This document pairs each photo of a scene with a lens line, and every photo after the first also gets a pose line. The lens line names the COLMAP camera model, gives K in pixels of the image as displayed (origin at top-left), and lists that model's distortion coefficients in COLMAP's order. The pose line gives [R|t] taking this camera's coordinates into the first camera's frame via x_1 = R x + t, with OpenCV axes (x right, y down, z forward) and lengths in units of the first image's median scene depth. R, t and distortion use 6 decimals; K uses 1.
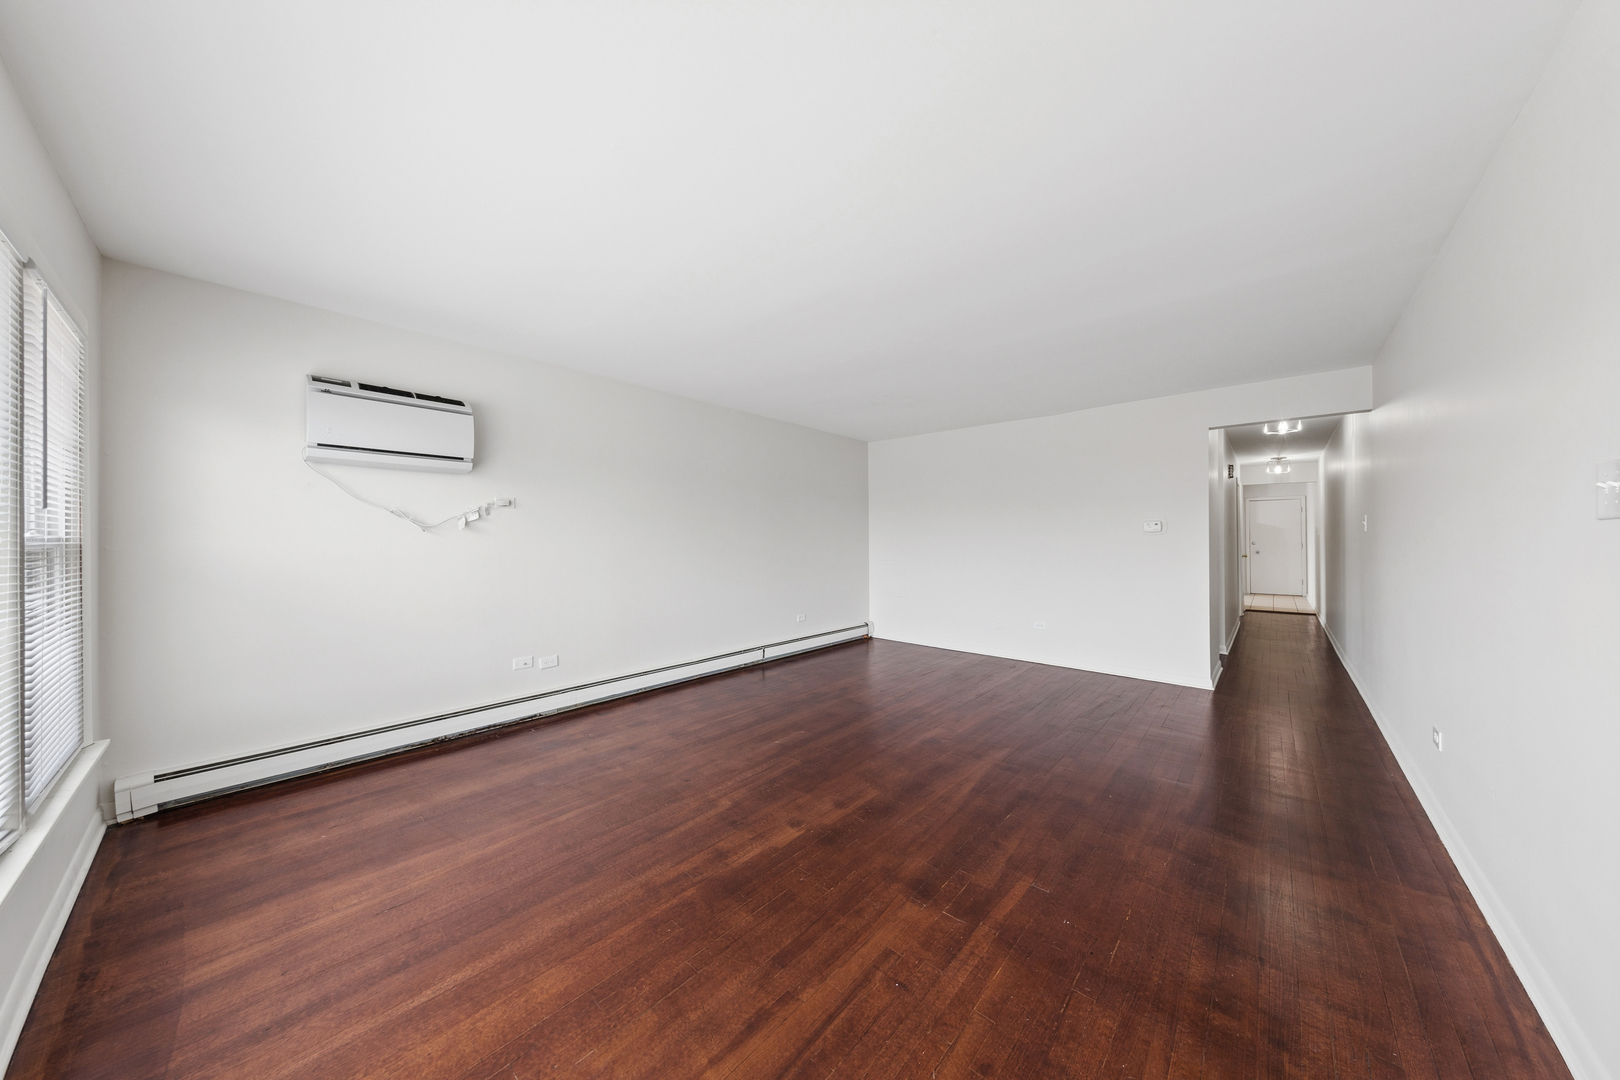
lens RADIAL K [[508.1, 0, 803.7], [0, 508.1, 533.6], [0, 0, 1]] dist [0.010180, -0.001895]
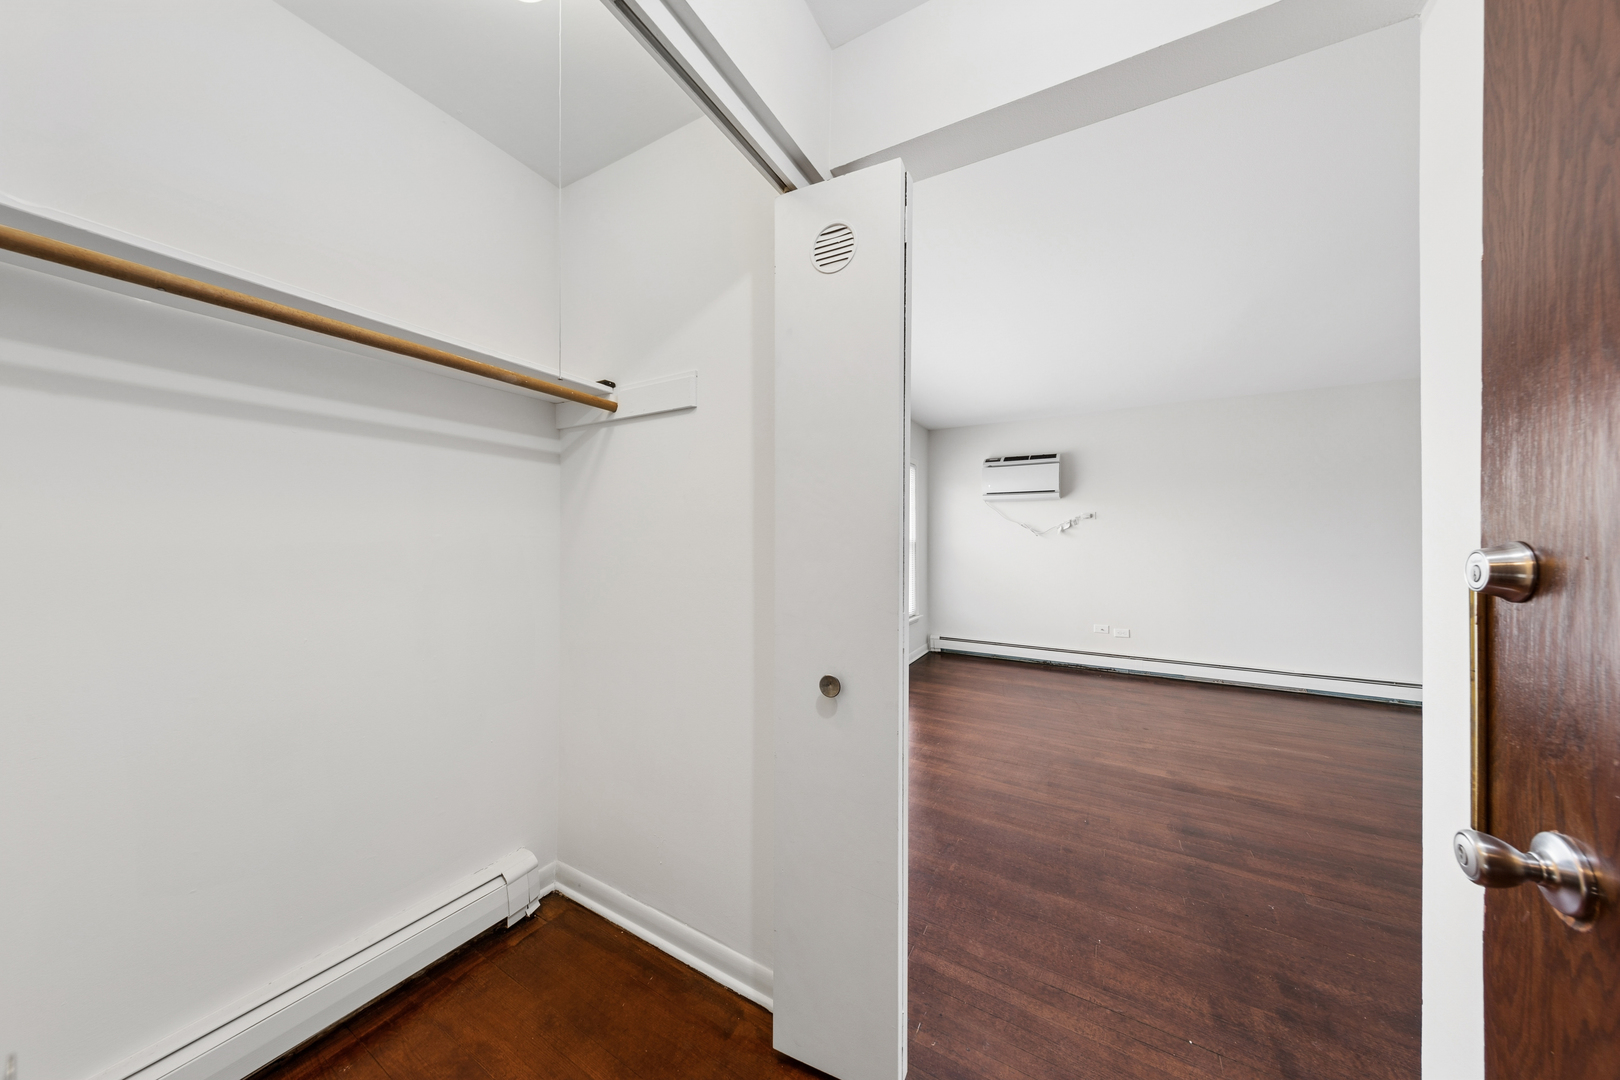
lens RADIAL K [[508.1, 0, 803.7], [0, 508.1, 533.6], [0, 0, 1]] dist [0.010180, -0.001895]
pose [[0.188138, -0.013284, -0.982053, 0.959349], [0.013815, 0.999845, -0.010878, -0.006947], [0.982045, -0.011520, 0.188293, -0.093080]]
